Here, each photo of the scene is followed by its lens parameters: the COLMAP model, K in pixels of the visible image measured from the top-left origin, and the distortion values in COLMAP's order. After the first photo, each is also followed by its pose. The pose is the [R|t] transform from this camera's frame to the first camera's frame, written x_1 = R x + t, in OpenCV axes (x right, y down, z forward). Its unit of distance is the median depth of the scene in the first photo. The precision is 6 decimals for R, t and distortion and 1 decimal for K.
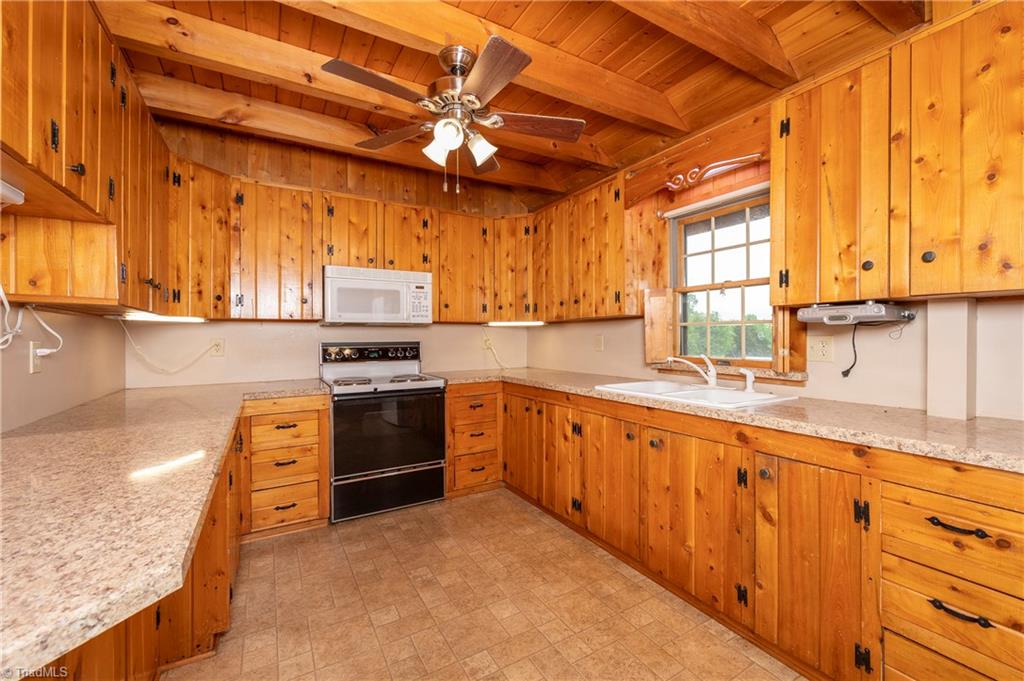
lens RADIAL K [[448.1, 0, 558.8], [0, 448.1, 339.0], [0, 0, 1]] dist [-0.001440, -0.000301]
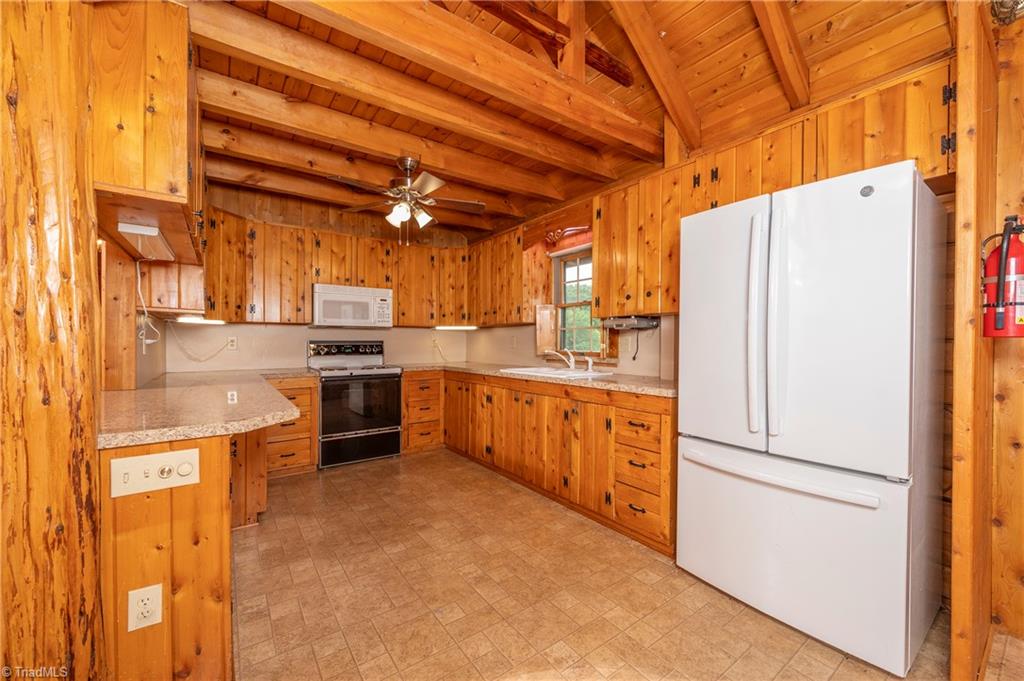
lens RADIAL K [[378.2, 0, 503.3], [0, 378.2, 345.1], [0, 0, 1]] dist [0.000655, 0.000054]
pose [[0.999925, 0.009577, 0.007660, 0.075162], [-0.009649, 0.999910, 0.009335, 0.010570], [-0.007570, -0.009408, 0.999927, -0.248322]]
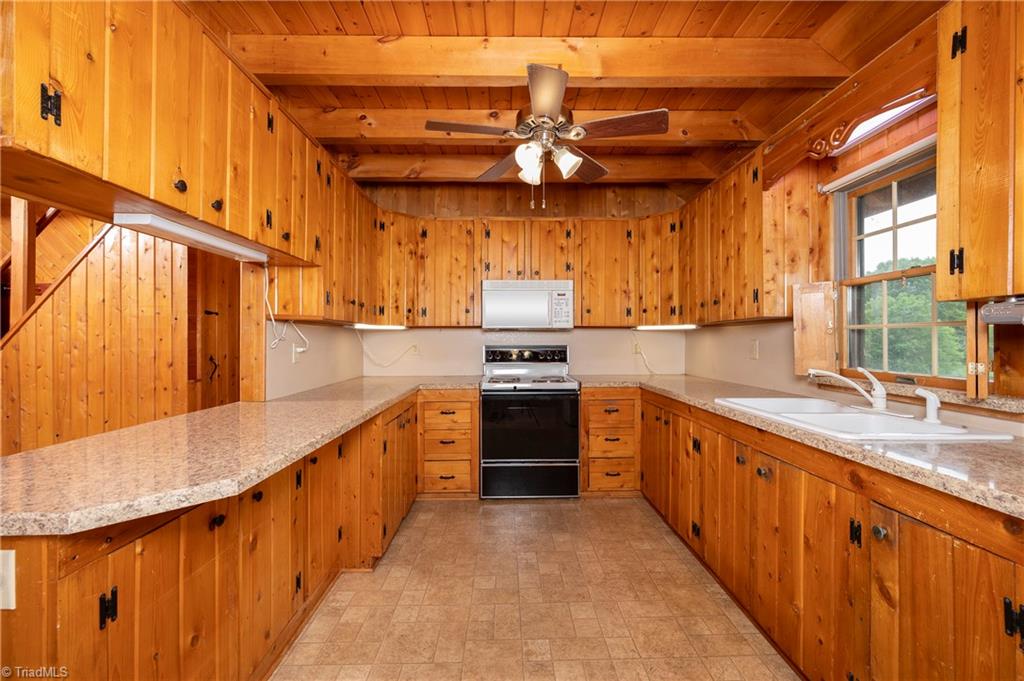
lens RADIAL K [[438.9, 0, 473.9], [0, 438.9, 341.4], [0, 0, 1]] dist [-0.000722, -0.000146]
pose [[0.841526, 0.005836, -0.540185, 0.135870], [-0.007049, 0.999975, -0.000178, -0.003603], [0.540171, 0.003957, 0.841546, 0.017547]]
